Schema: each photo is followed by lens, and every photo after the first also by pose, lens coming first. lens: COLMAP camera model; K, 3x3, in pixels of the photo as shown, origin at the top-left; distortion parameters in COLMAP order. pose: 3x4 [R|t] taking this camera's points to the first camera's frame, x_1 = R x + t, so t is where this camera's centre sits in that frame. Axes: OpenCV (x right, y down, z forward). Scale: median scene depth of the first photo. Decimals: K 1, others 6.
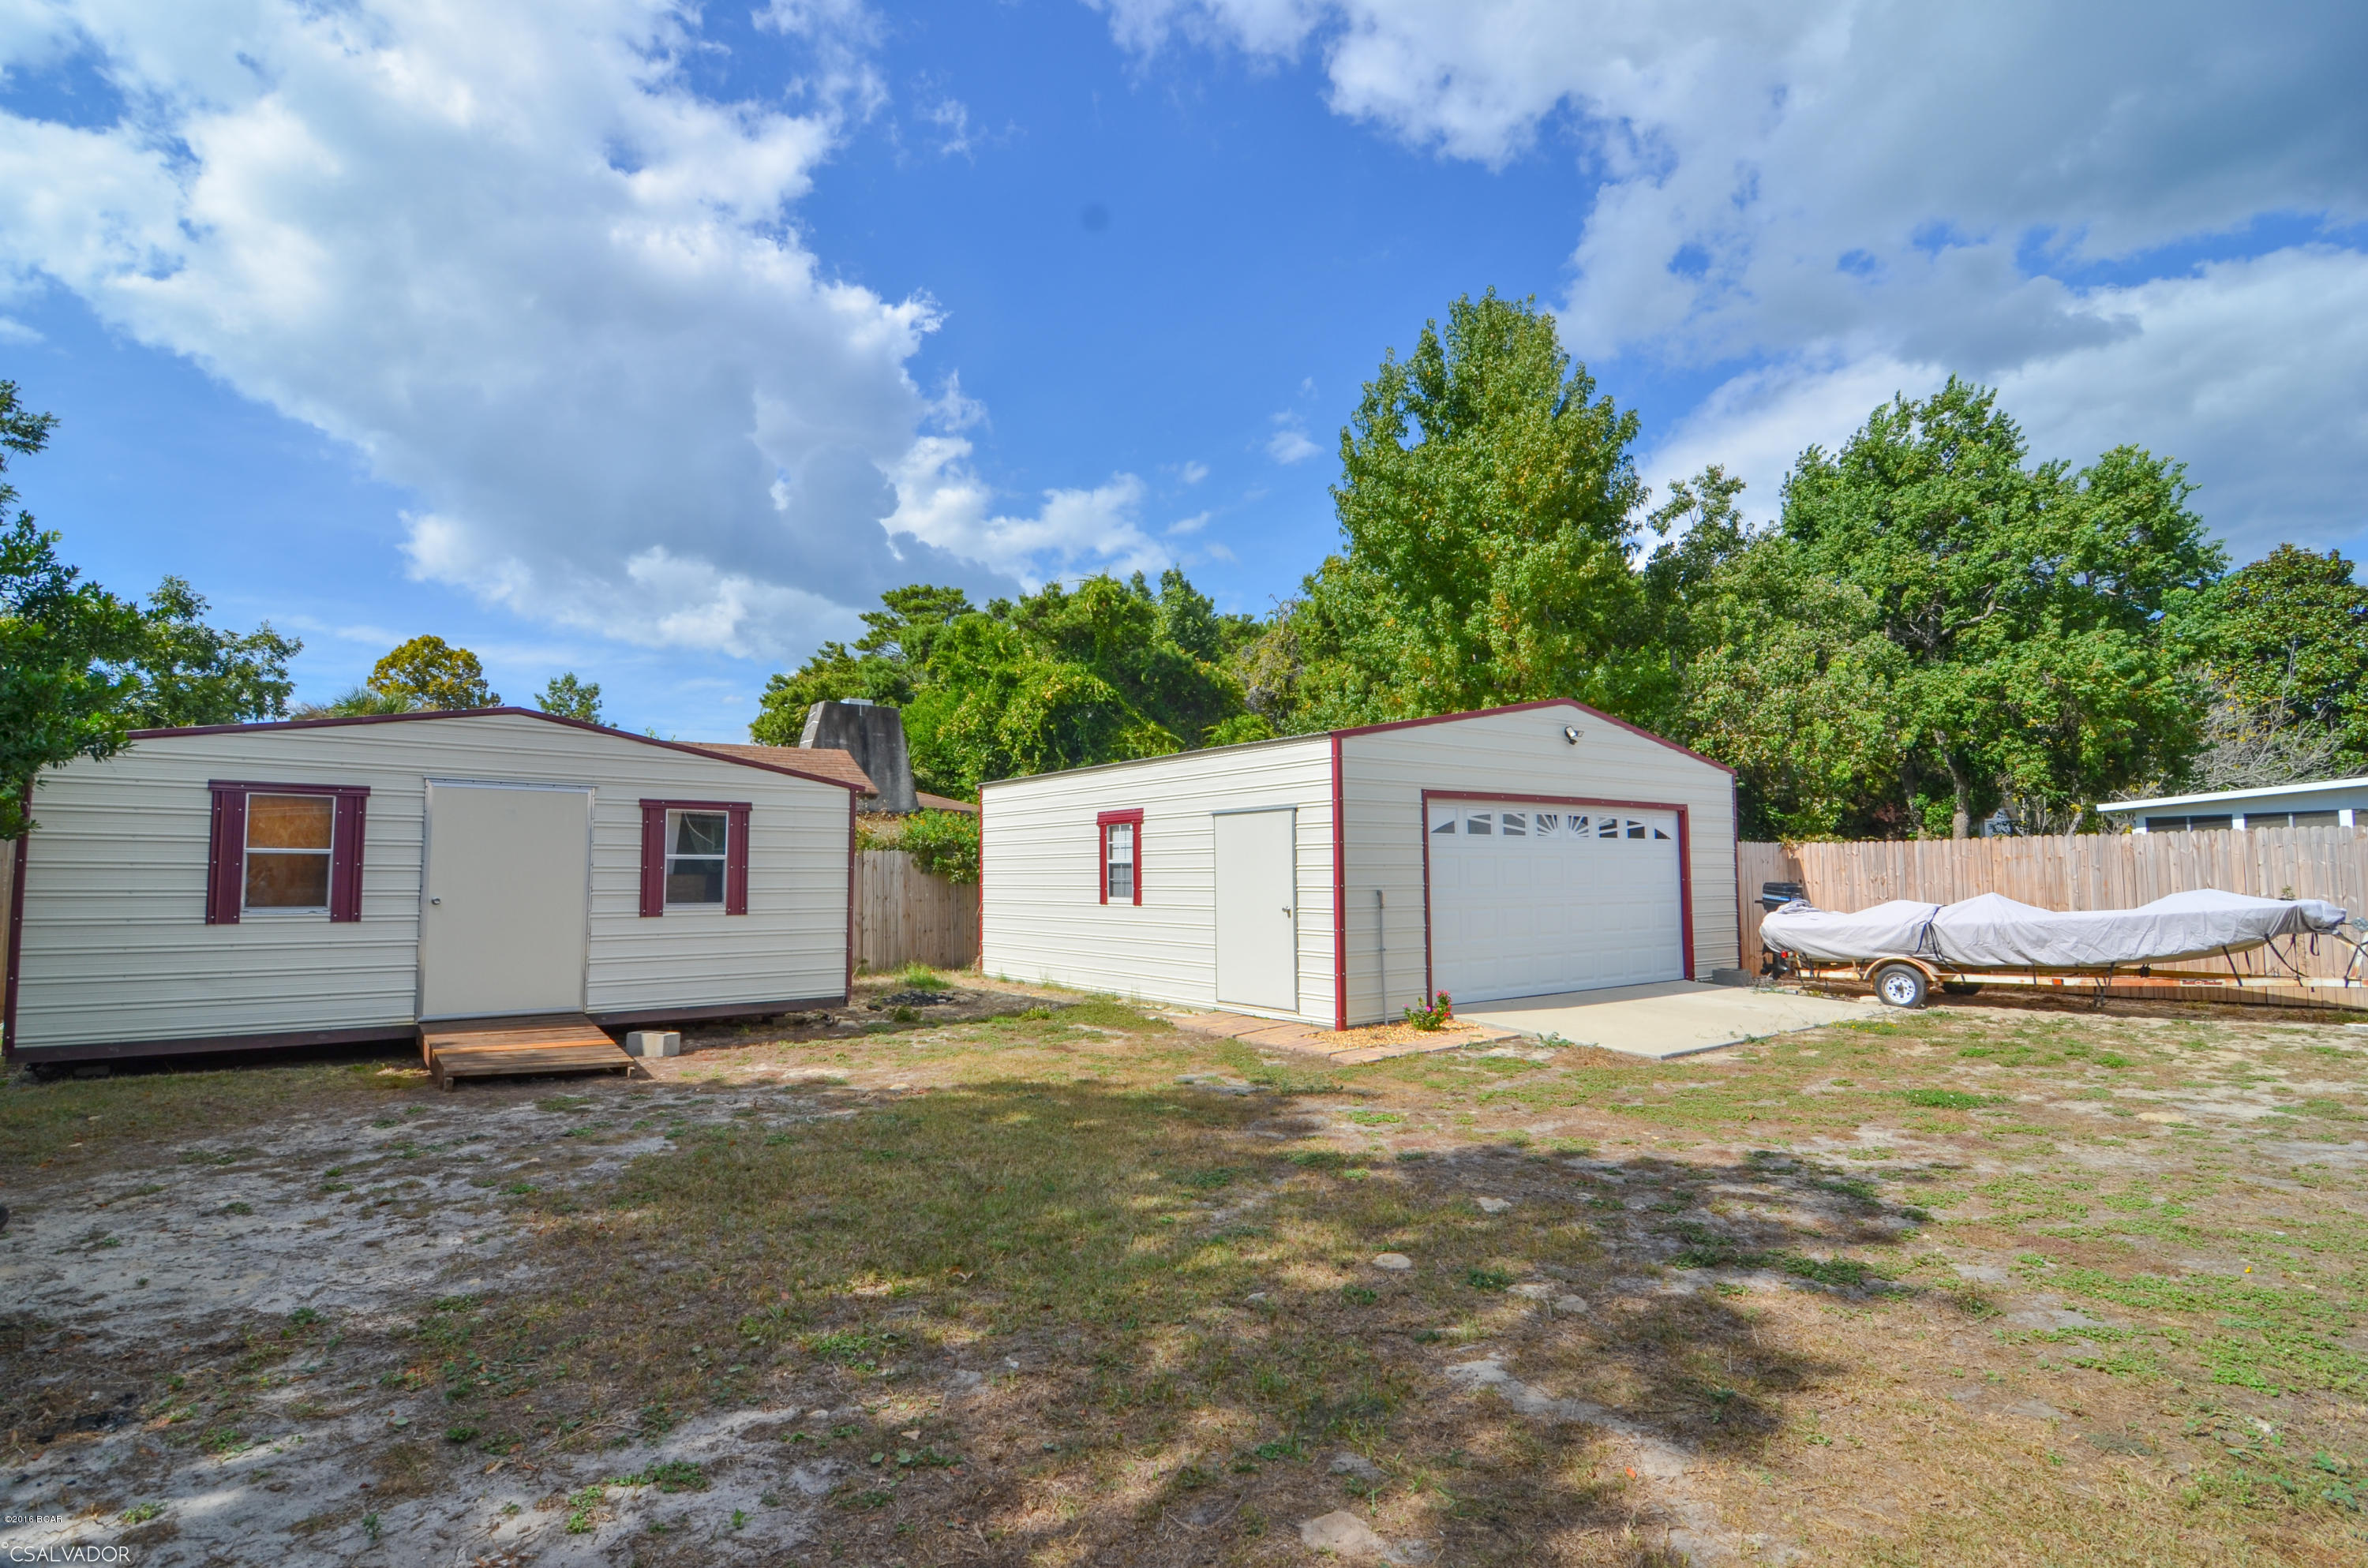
lens RADIAL K [[1177.6, 0, 1184.0], [0, 1177.6, 784.0], [0, 0, 1]] dist [-0.014522, -0.000745]
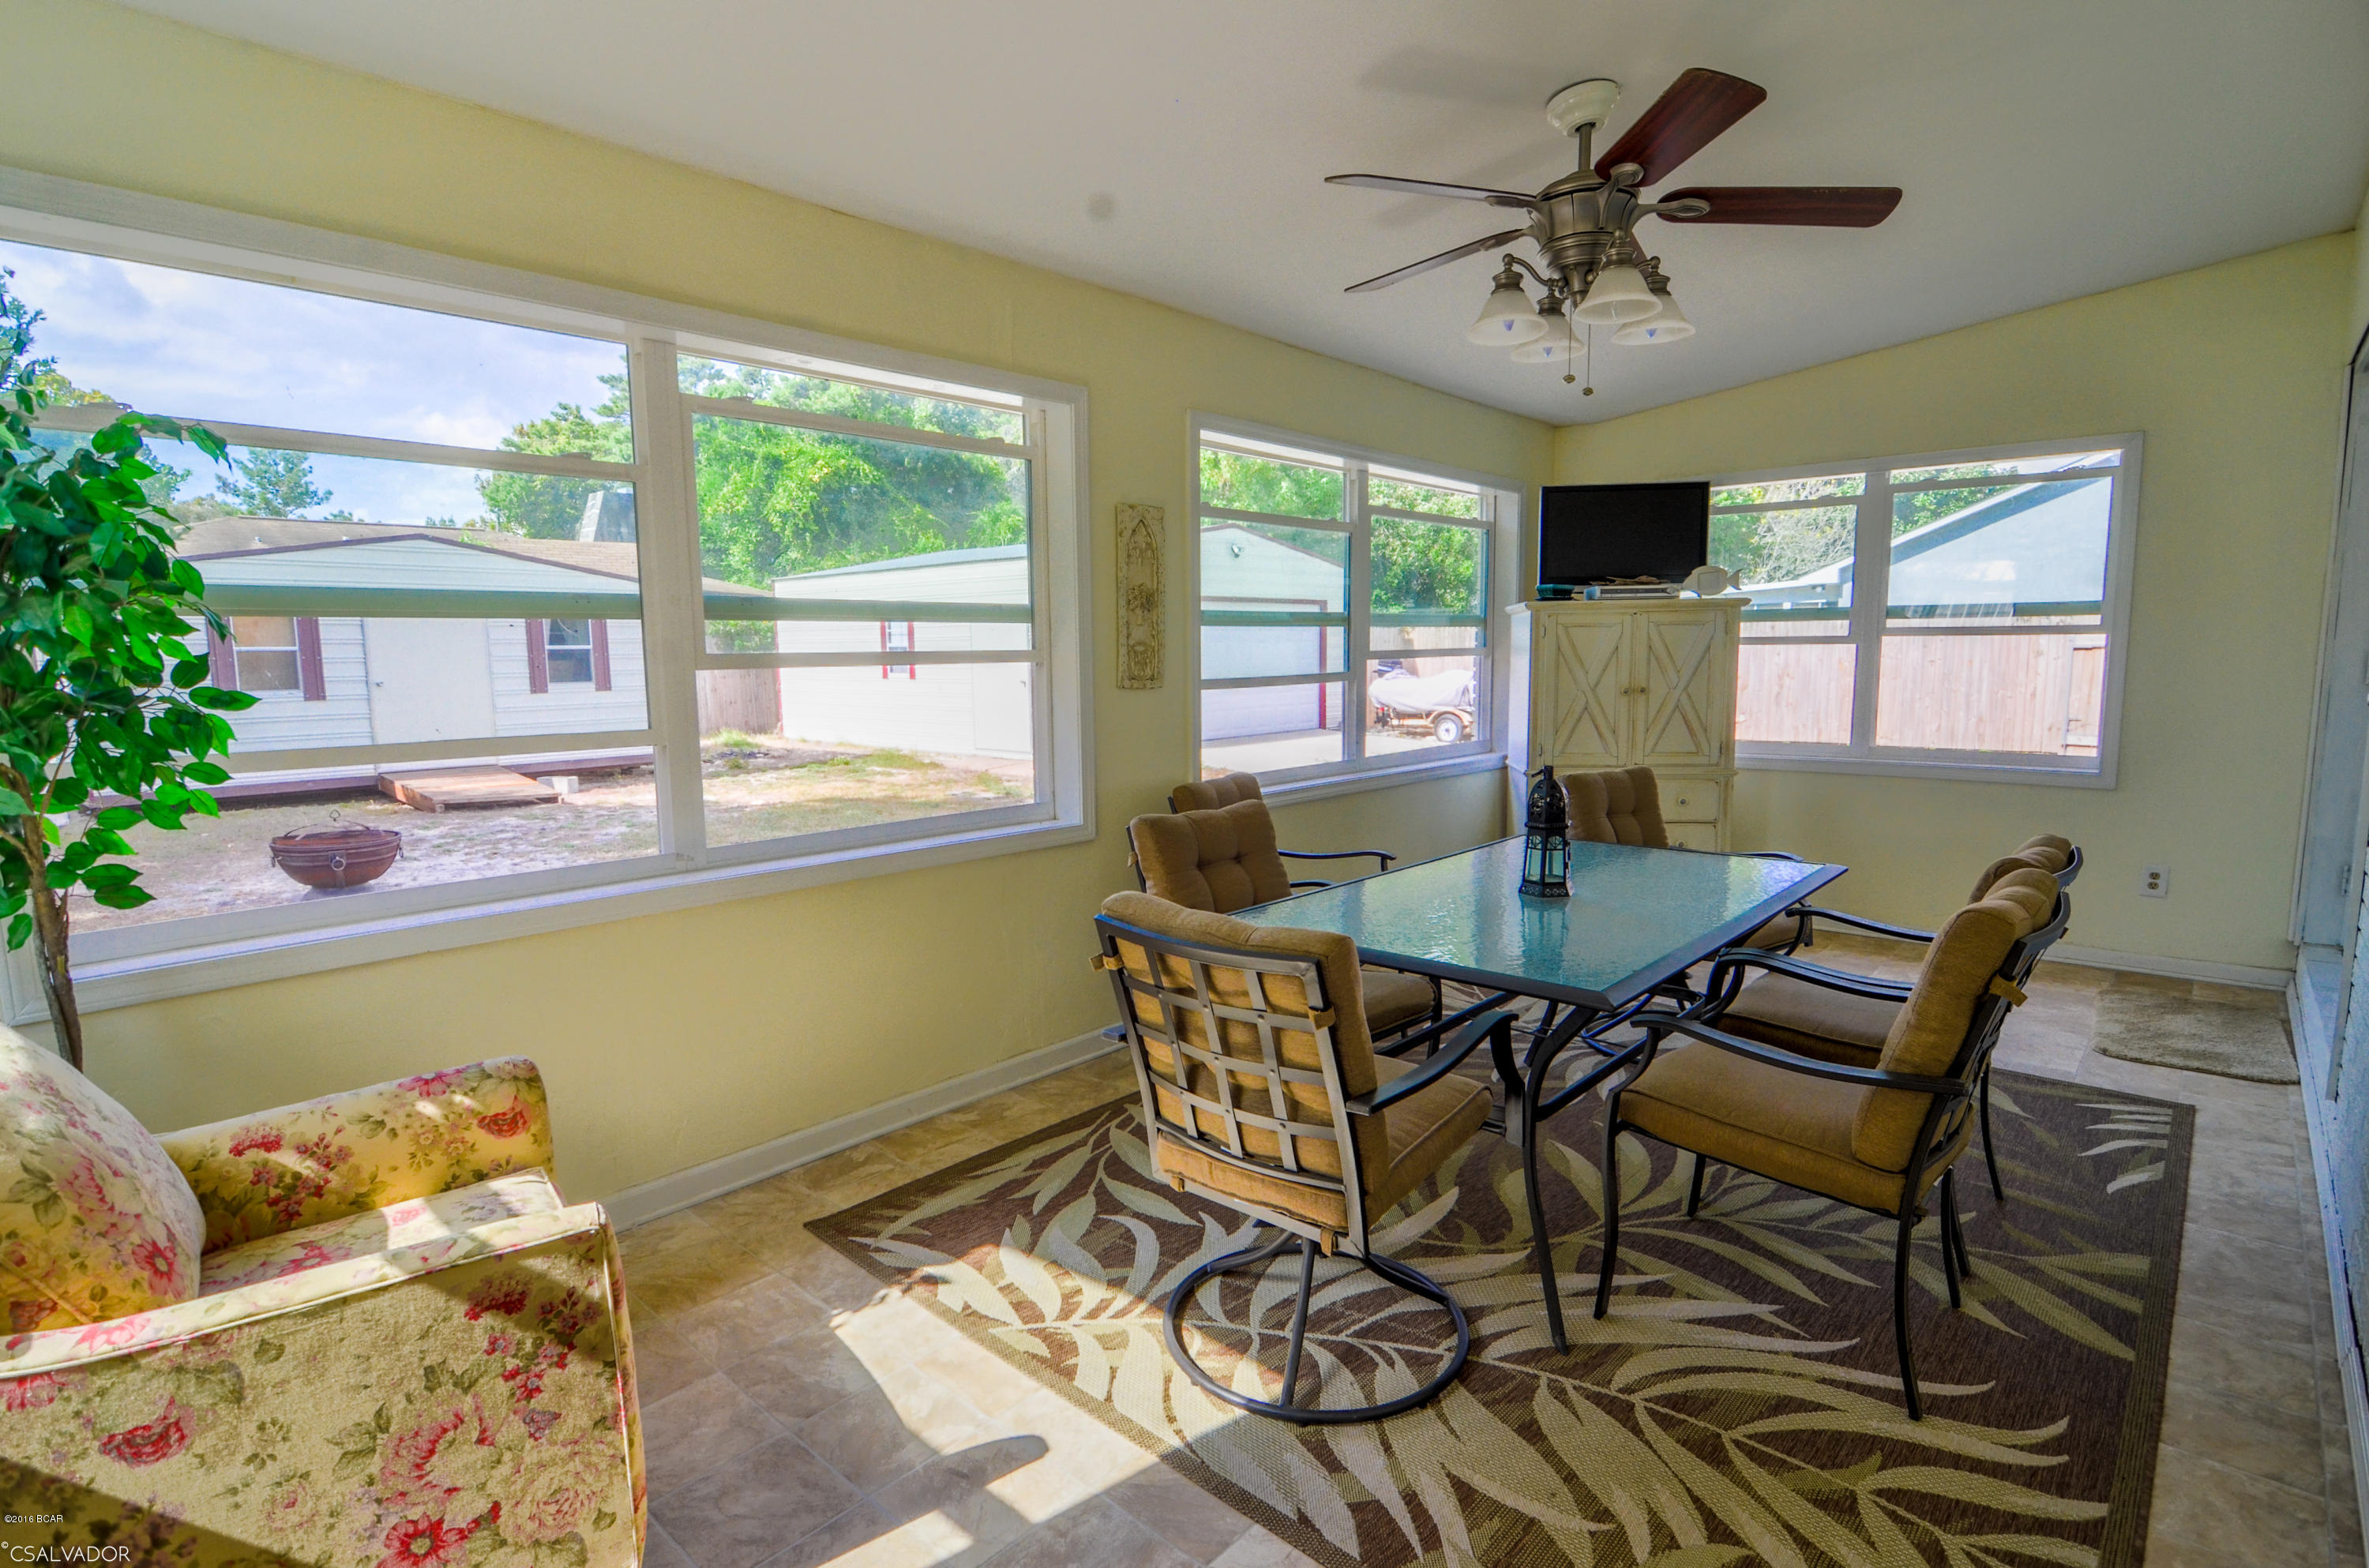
lens RADIAL K [[1178.2, 0, 1184.5], [0, 1178.2, 784.0], [0, 0, 1]] dist [-0.014522, -0.000745]
pose [[0.981586, -0.028067, 0.188946, 0.005838], [-0.008996, 0.981257, 0.192496, -0.037785], [-0.190807, -0.190651, 0.962936, -0.344231]]
